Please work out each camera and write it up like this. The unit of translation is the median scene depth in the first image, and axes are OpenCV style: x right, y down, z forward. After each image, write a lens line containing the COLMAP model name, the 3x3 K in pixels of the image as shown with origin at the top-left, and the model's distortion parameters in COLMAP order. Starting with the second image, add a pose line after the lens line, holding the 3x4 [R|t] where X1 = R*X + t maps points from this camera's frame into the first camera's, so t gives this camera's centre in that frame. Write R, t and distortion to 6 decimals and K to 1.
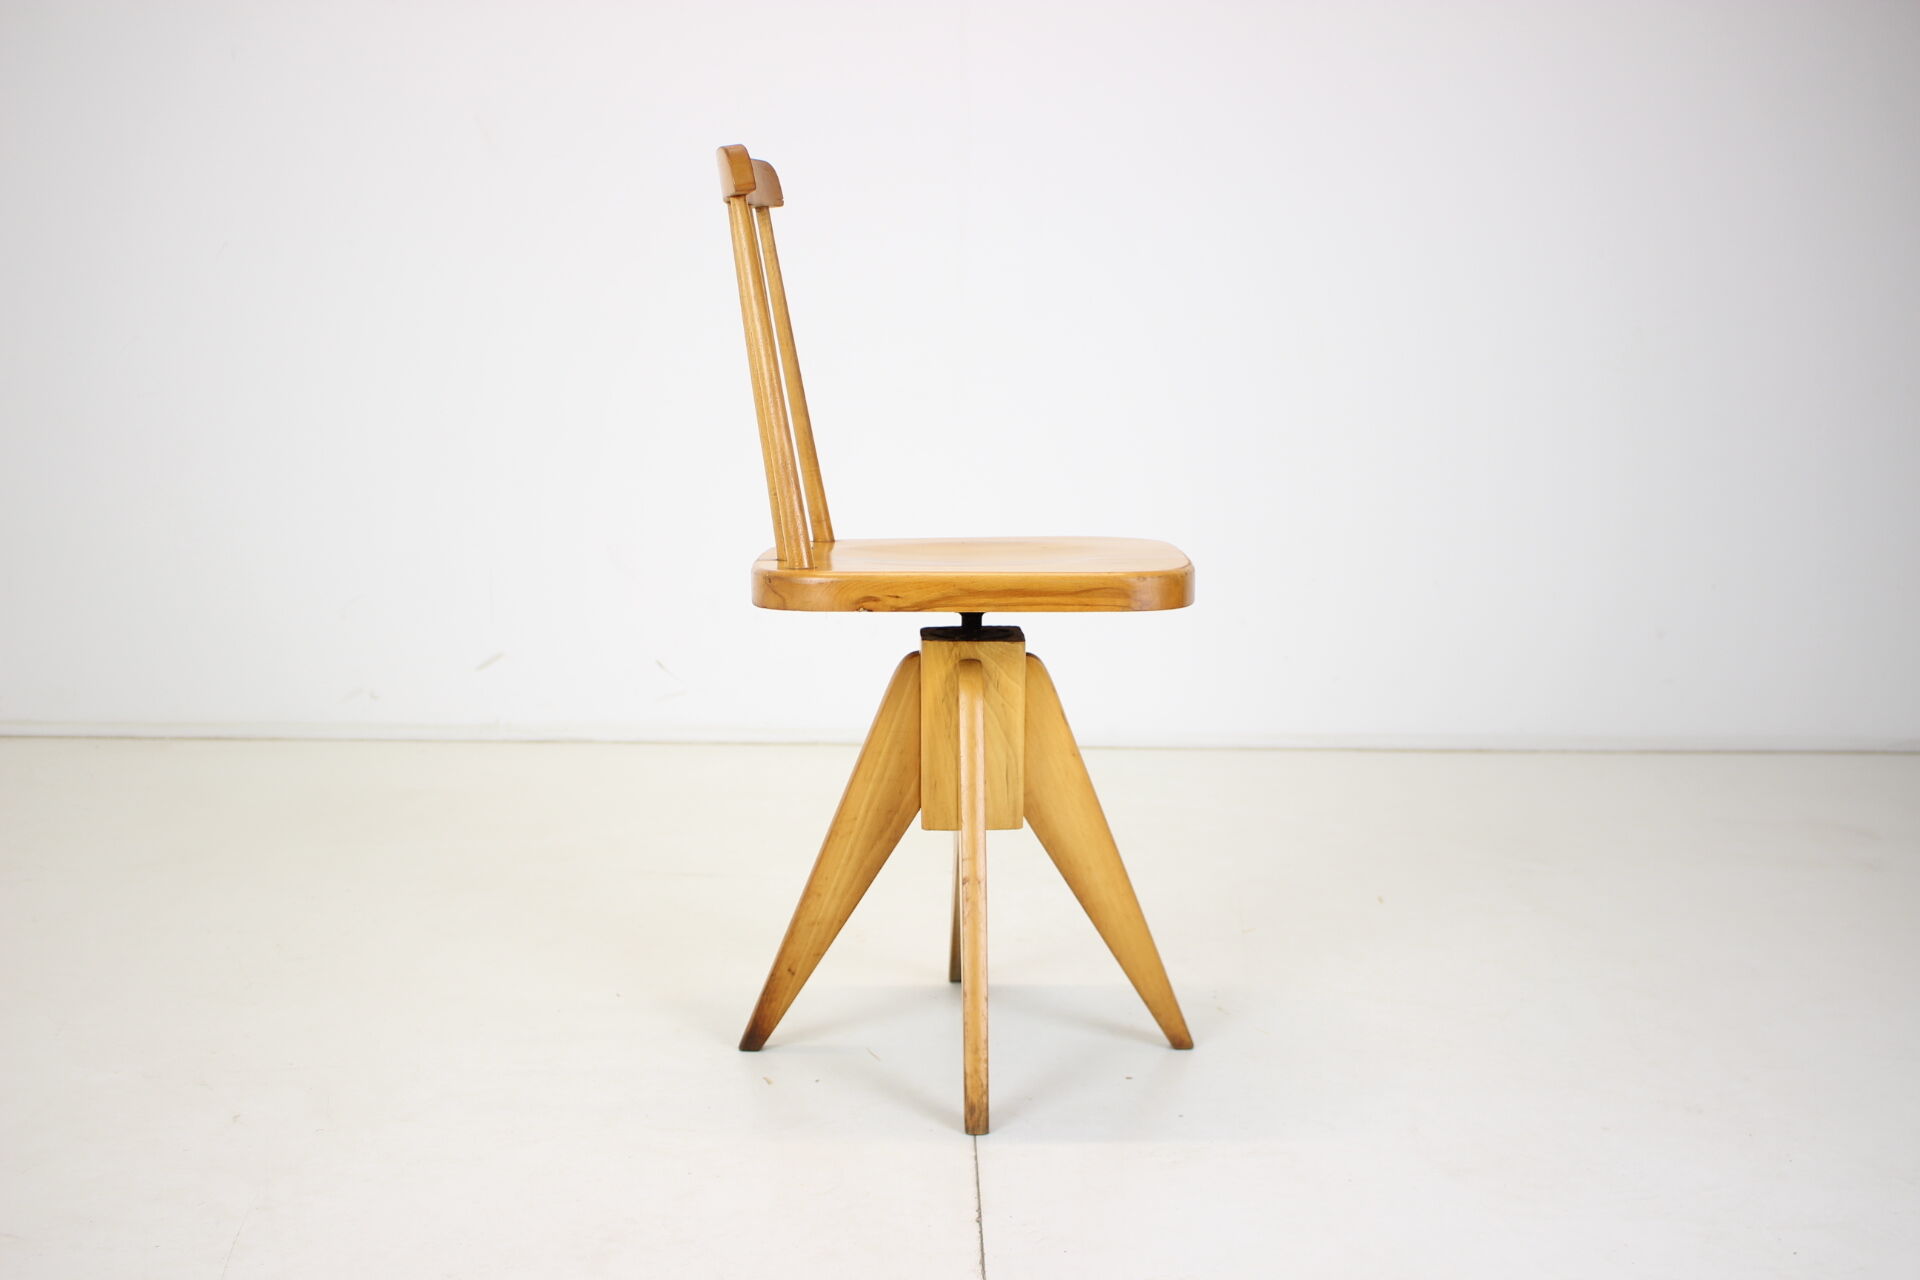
lens RADIAL K [[2190.4, 0, 956.7], [0, 2190.4, 754.3], [0, 0, 1]] dist [-0.019974, 0.002689]
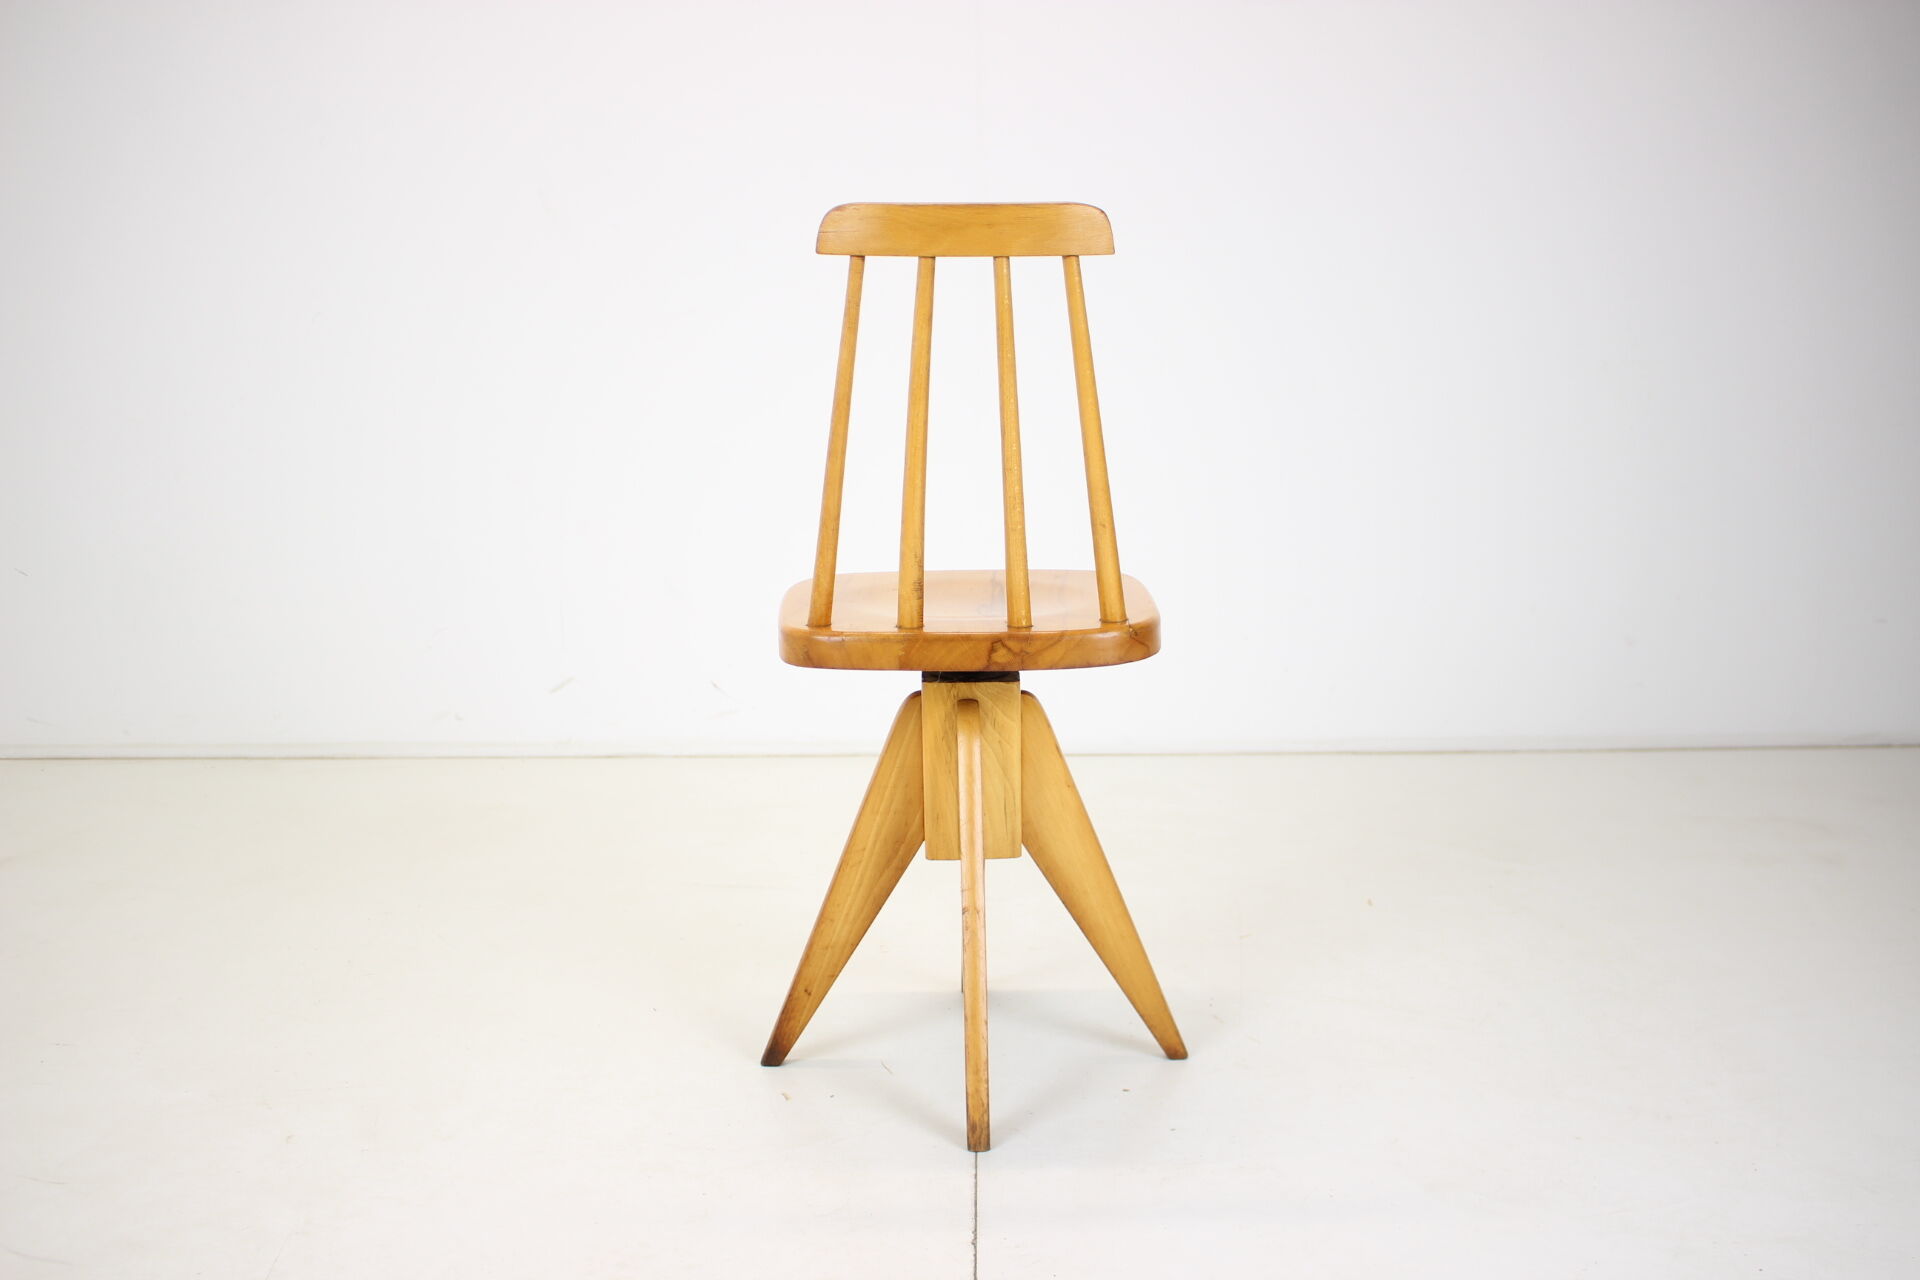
lens RADIAL K [[1908.8, 0, 966.5], [0, 1908.8, 716.1], [0, 0, 1]] dist [-0.092417, 0.199175]
pose [[0.999411, -0.016005, -0.030352, 0.032403], [0.015819, 0.999855, -0.006379, -0.028384], [0.030449, 0.005895, 0.999519, 0.075513]]
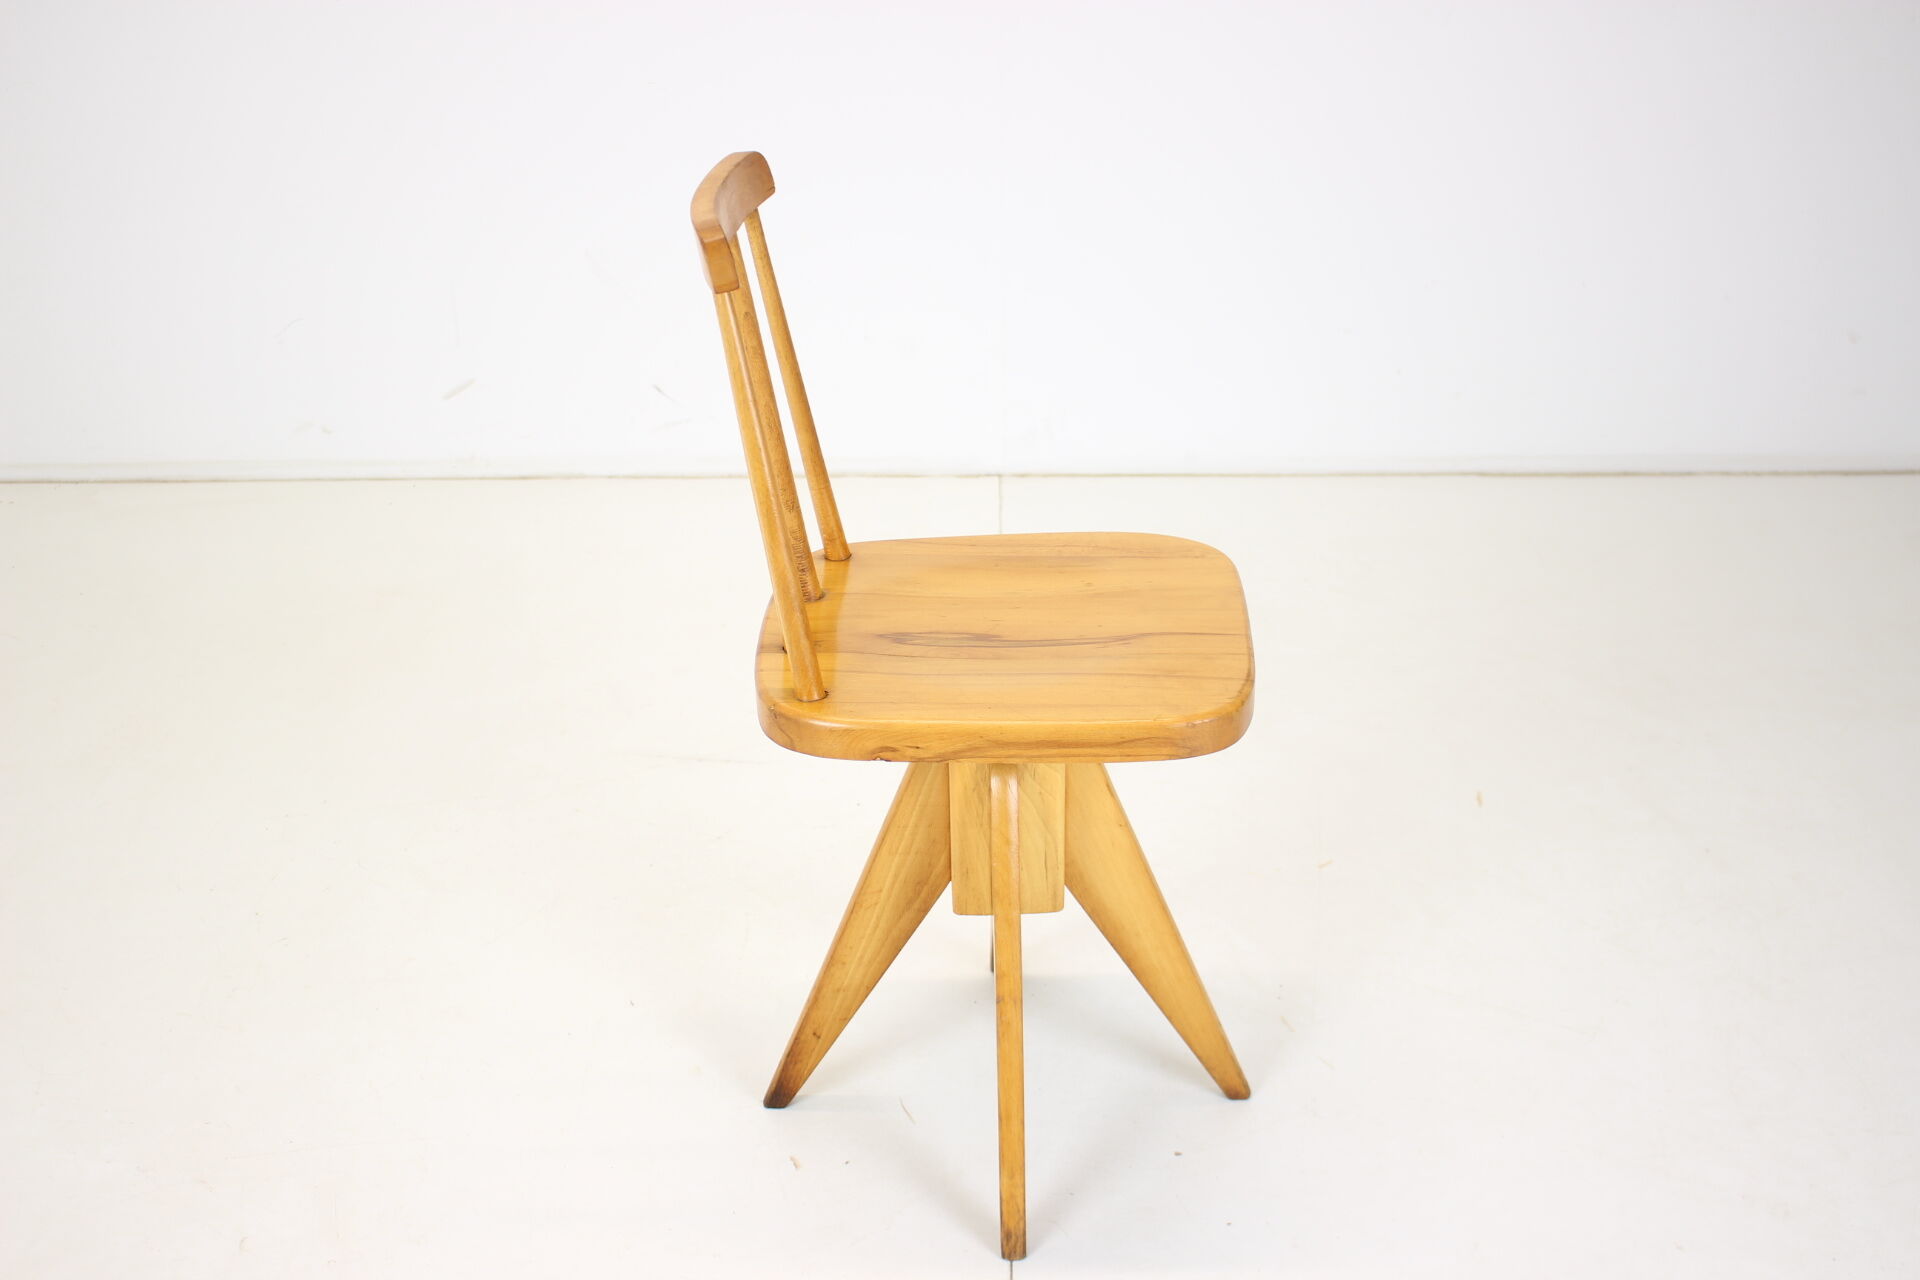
lens RADIAL K [[2644.0, 0, 962.8], [0, 2644.0, 767.4], [0, 0, 1]] dist [0.021174, -0.020668]
pose [[0.999486, -0.006533, -0.031397, 0.022818], [0.016119, 0.948716, 0.315718, -0.366286], [0.027724, -0.316062, 0.948333, -0.027541]]
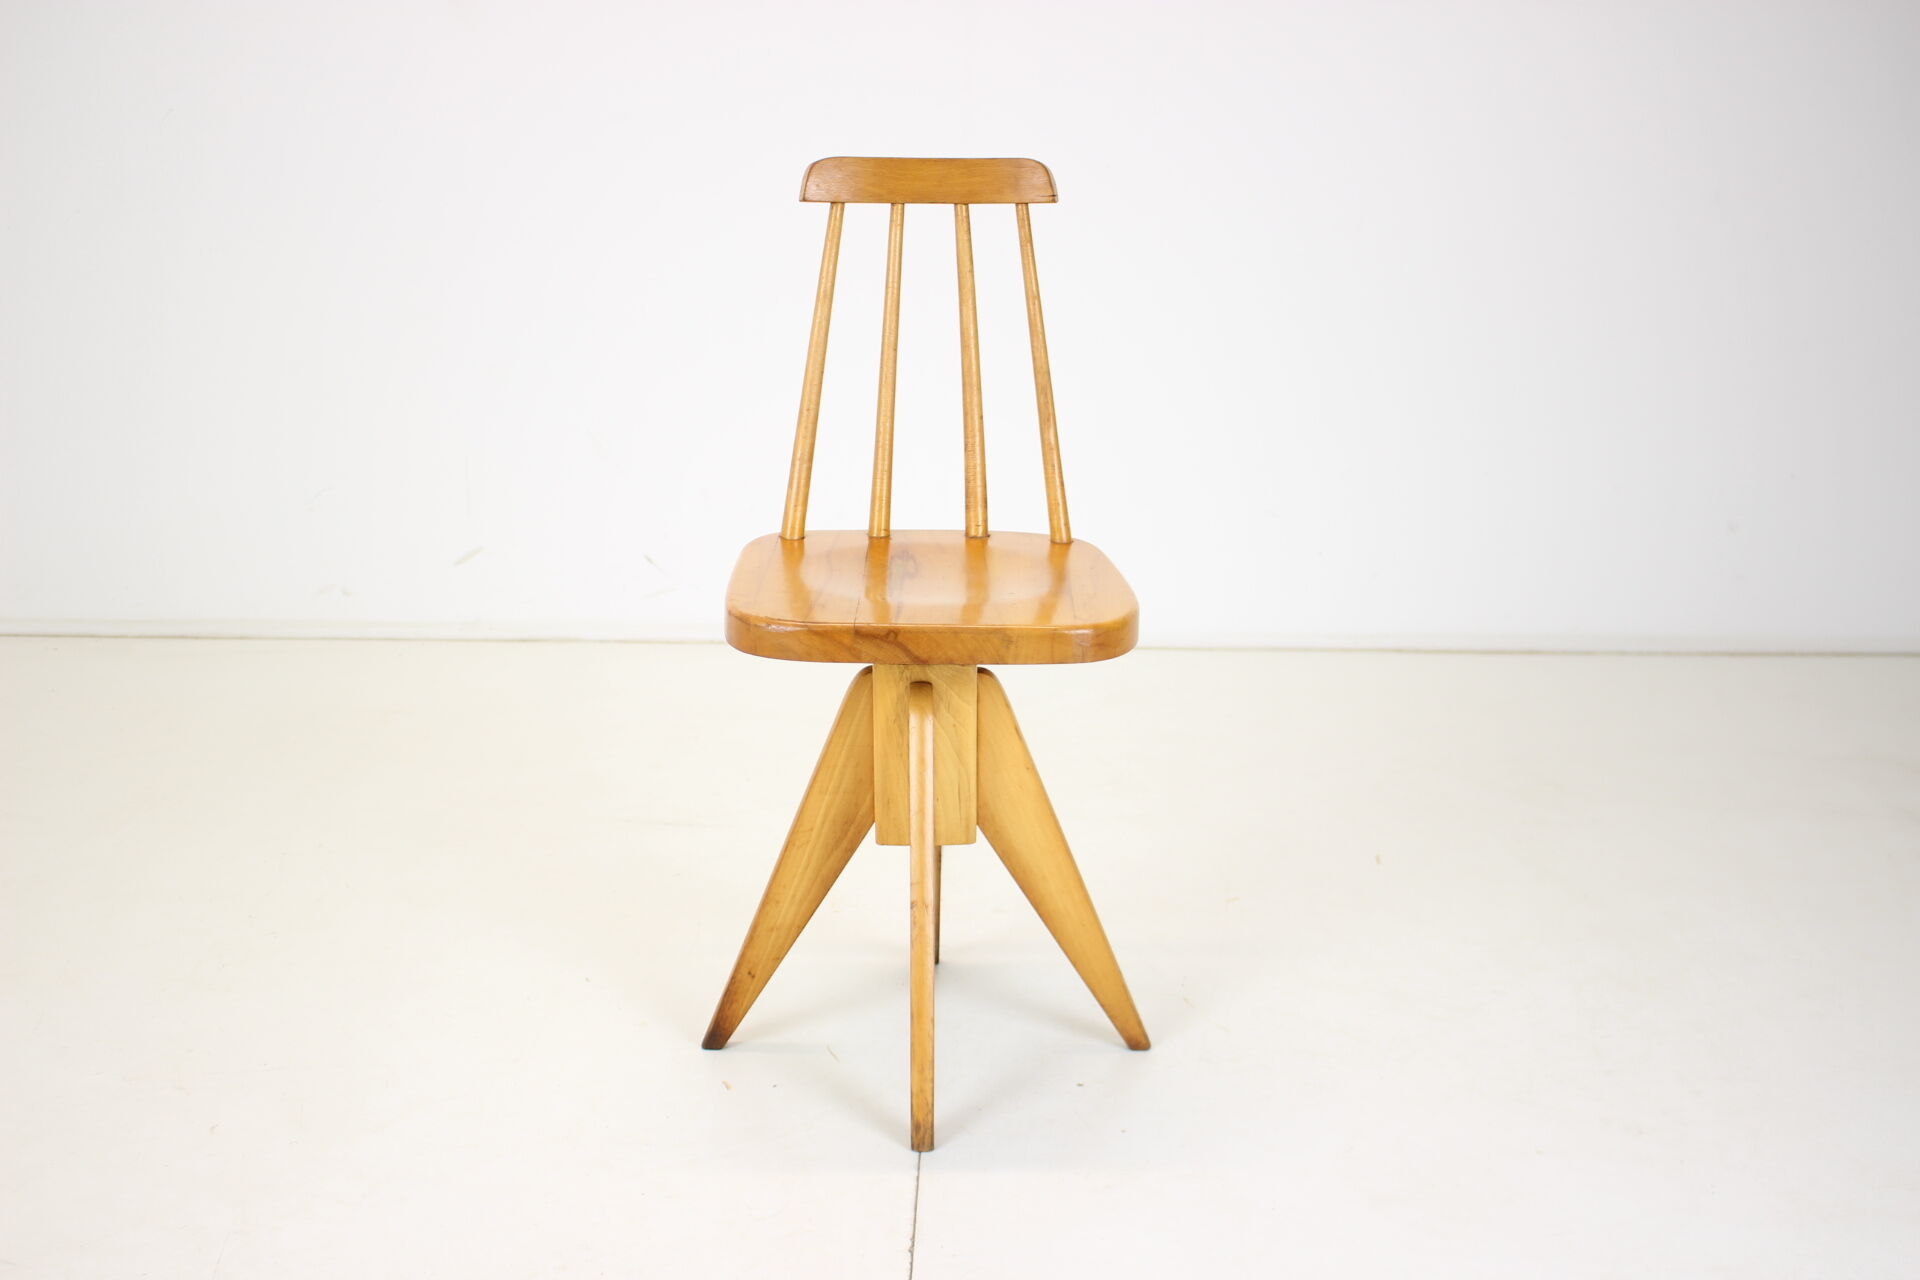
lens RADIAL K [[2628.9, 0, 958.6], [0, 2628.9, 747.8], [0, 0, 1]] dist [0.009470, 0.045725]
pose [[0.999169, 0.004614, -0.040494, 0.070341], [0.000061, 0.993398, 0.114716, -0.147104], [0.040756, -0.114623, 0.992573, -0.197731]]
